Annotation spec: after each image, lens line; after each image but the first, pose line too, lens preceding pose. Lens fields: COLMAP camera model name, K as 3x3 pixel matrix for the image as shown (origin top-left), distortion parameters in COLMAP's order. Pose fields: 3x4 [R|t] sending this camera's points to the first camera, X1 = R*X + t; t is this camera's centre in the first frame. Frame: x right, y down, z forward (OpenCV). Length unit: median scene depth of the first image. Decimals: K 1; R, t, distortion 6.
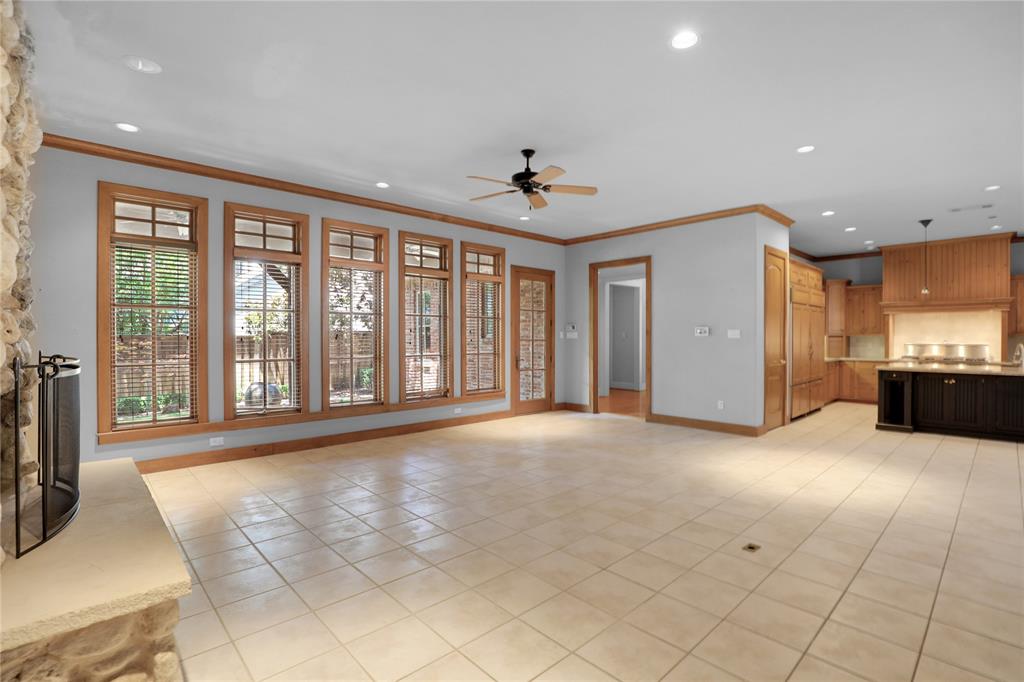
lens RADIAL K [[467.2, 0, 537.2], [0, 467.2, 336.2], [0, 0, 1]] dist [-0.006041, 0.000271]
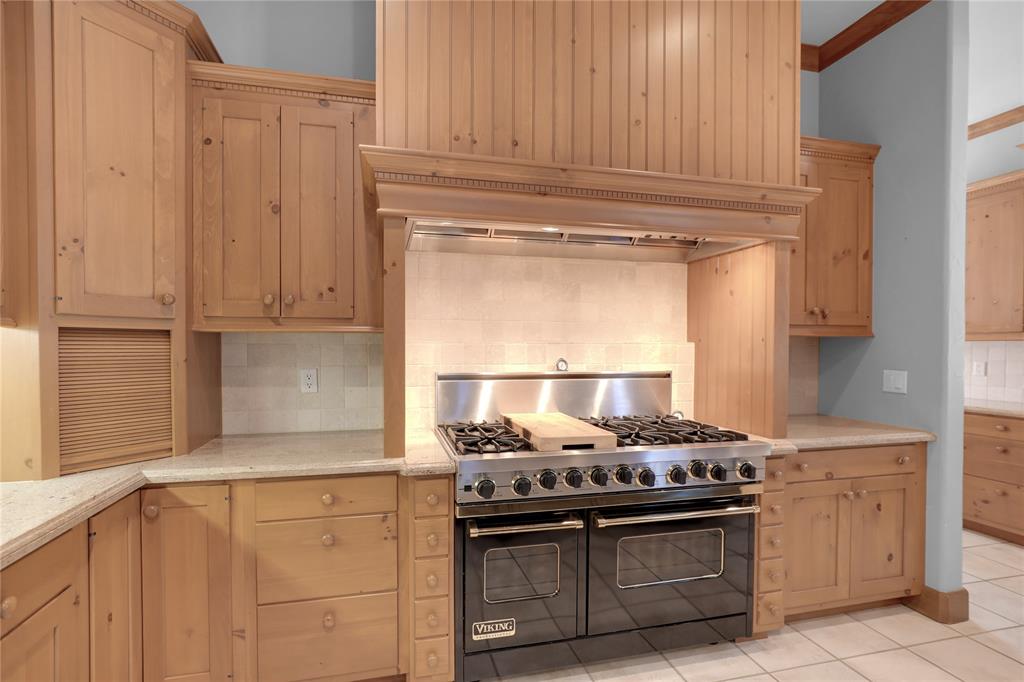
lens RADIAL K [[467.2, 0, 502.0], [0, 467.2, 353.3], [0, 0, 1]] dist [-0.006041, 0.000271]
pose [[0.498989, -0.011869, 0.866527, 0.638585], [-0.004210, 0.999861, 0.016119, 0.004222], [-0.866598, -0.011691, 0.498870, 0.908438]]
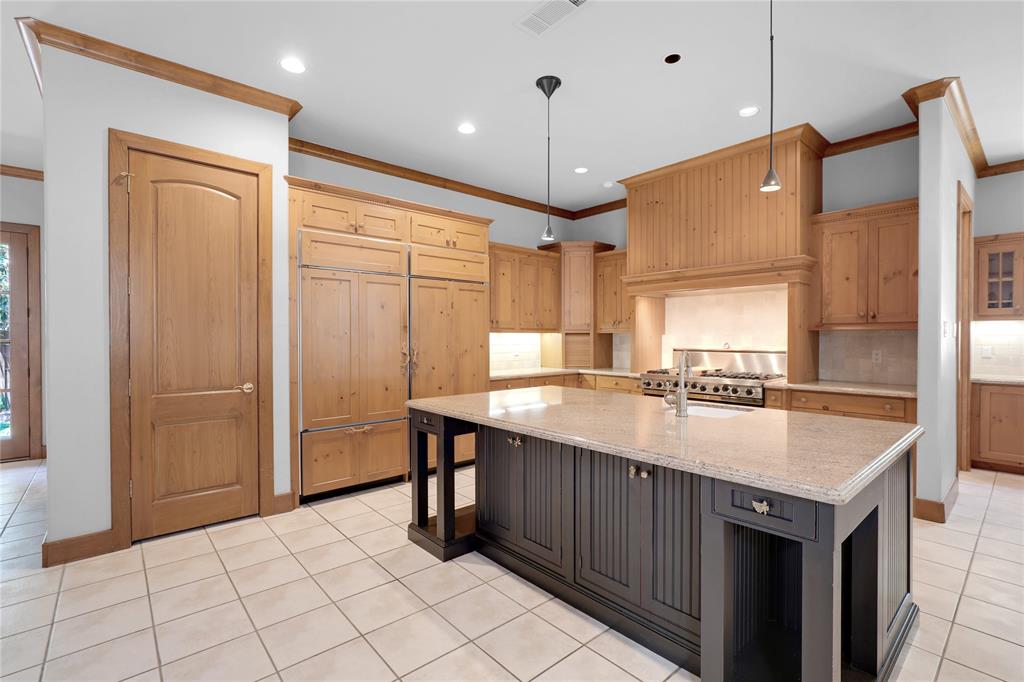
lens RADIAL K [[467.2, 0, 515.6], [0, 467.2, 343.7], [0, 0, 1]] dist [-0.006041, 0.000271]
pose [[0.998952, -0.001803, -0.045732, 0.661157], [0.002569, 0.999858, 0.016685, 0.002562], [0.045696, -0.016785, 0.998814, 0.427437]]
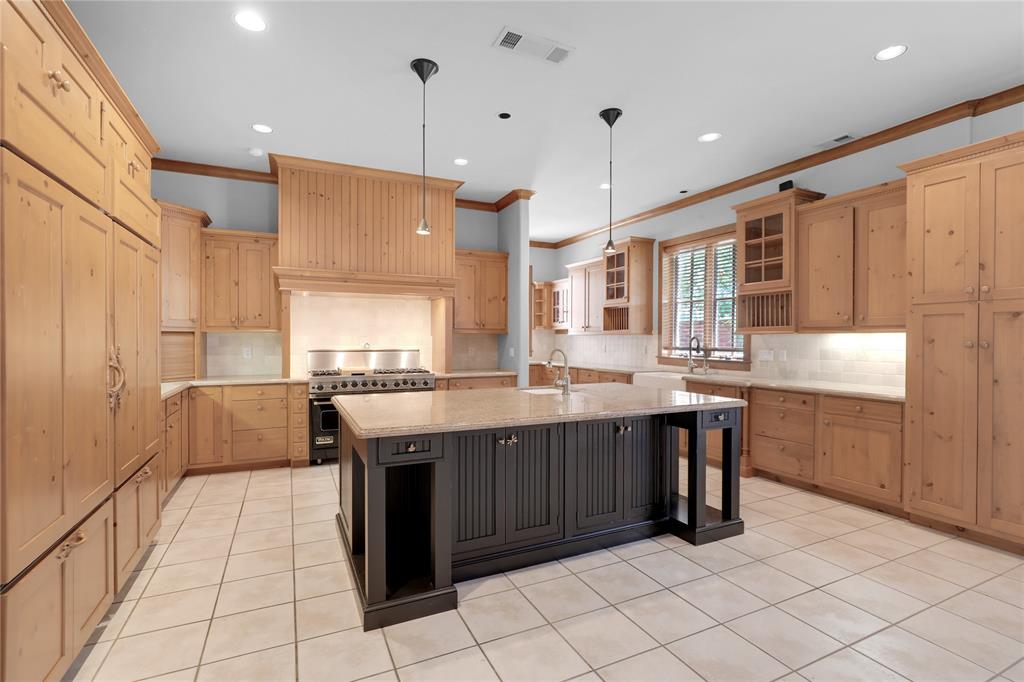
lens RADIAL K [[467.2, 0, 514.9], [0, 467.2, 342.5], [0, 0, 1]] dist [-0.006041, 0.000271]
pose [[0.322449, -0.008376, 0.946550, 0.363160], [-0.004602, 0.999935, 0.010417, 0.003348], [-0.946576, -0.007715, 0.322389, 0.623385]]
